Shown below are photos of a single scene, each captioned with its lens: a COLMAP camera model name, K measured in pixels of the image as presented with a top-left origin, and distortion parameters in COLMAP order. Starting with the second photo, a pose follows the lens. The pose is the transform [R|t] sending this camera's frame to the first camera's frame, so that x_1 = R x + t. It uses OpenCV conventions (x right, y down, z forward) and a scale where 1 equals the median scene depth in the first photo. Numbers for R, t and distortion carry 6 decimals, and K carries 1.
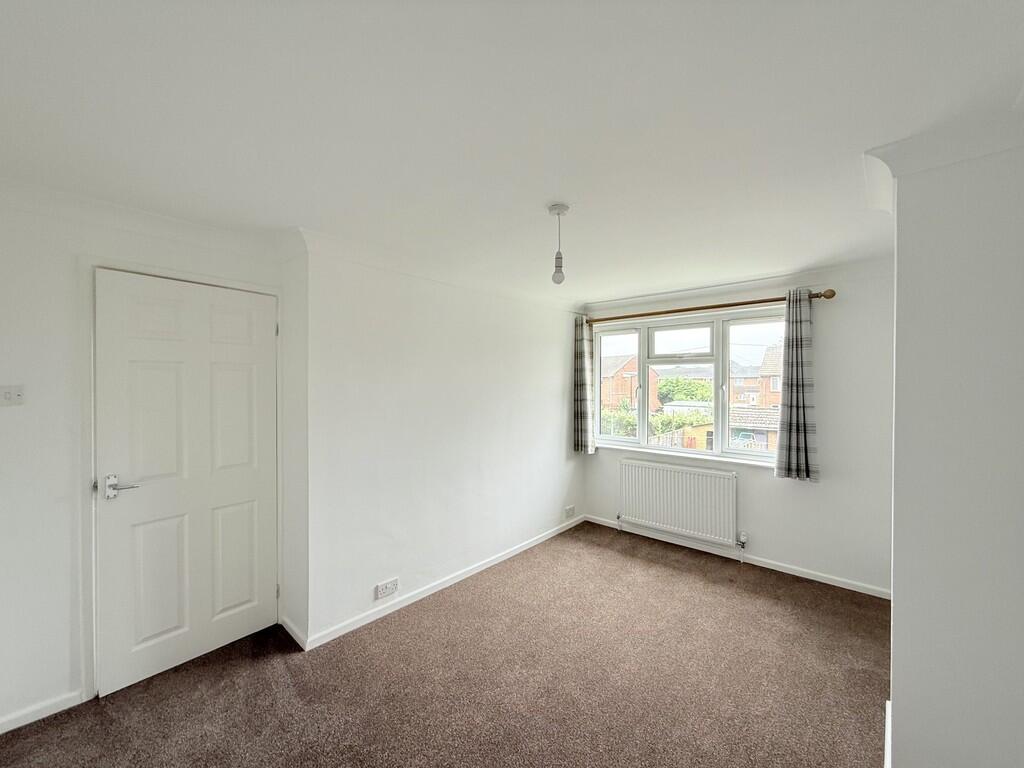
lens RADIAL K [[407.7, 0, 506.4], [0, 407.7, 385.4], [0, 0, 1]] dist [-0.000057, 0.000039]
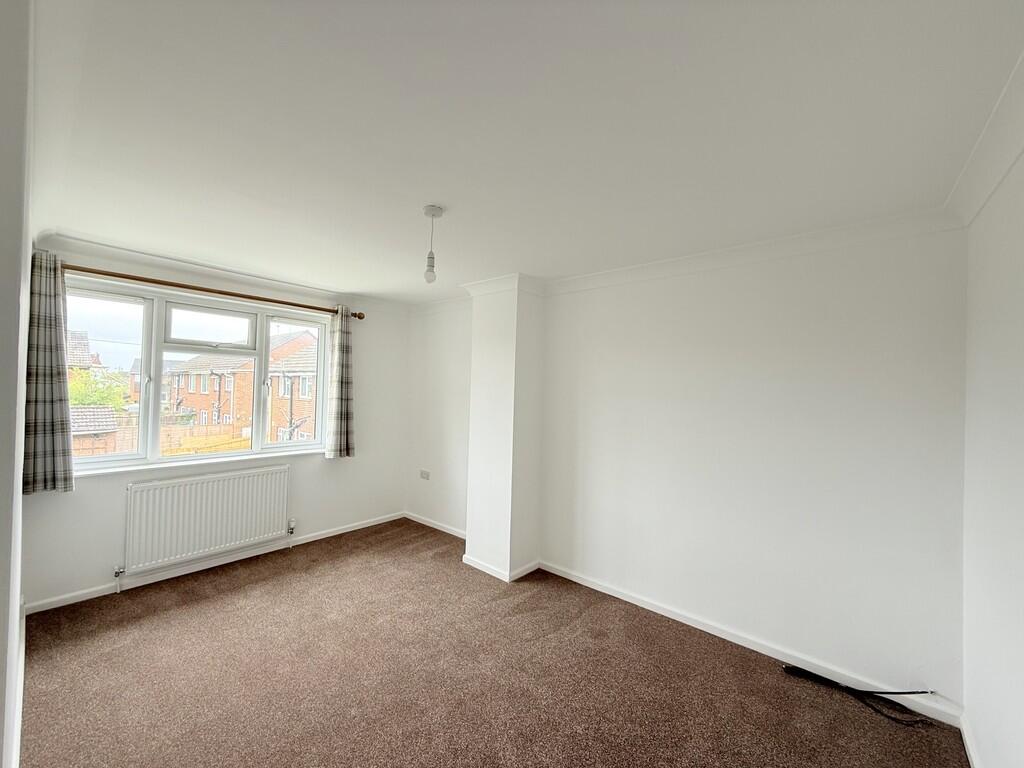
lens RADIAL K [[407.7, 0, 506.4], [0, 407.7, 385.4], [0, 0, 1]] dist [-0.000057, 0.000039]
pose [[-0.021857, 0.004123, 0.999753, -0.467257], [-0.025433, 0.999666, -0.004678, 0.001253], [-0.999438, -0.025529, -0.021745, 0.438744]]
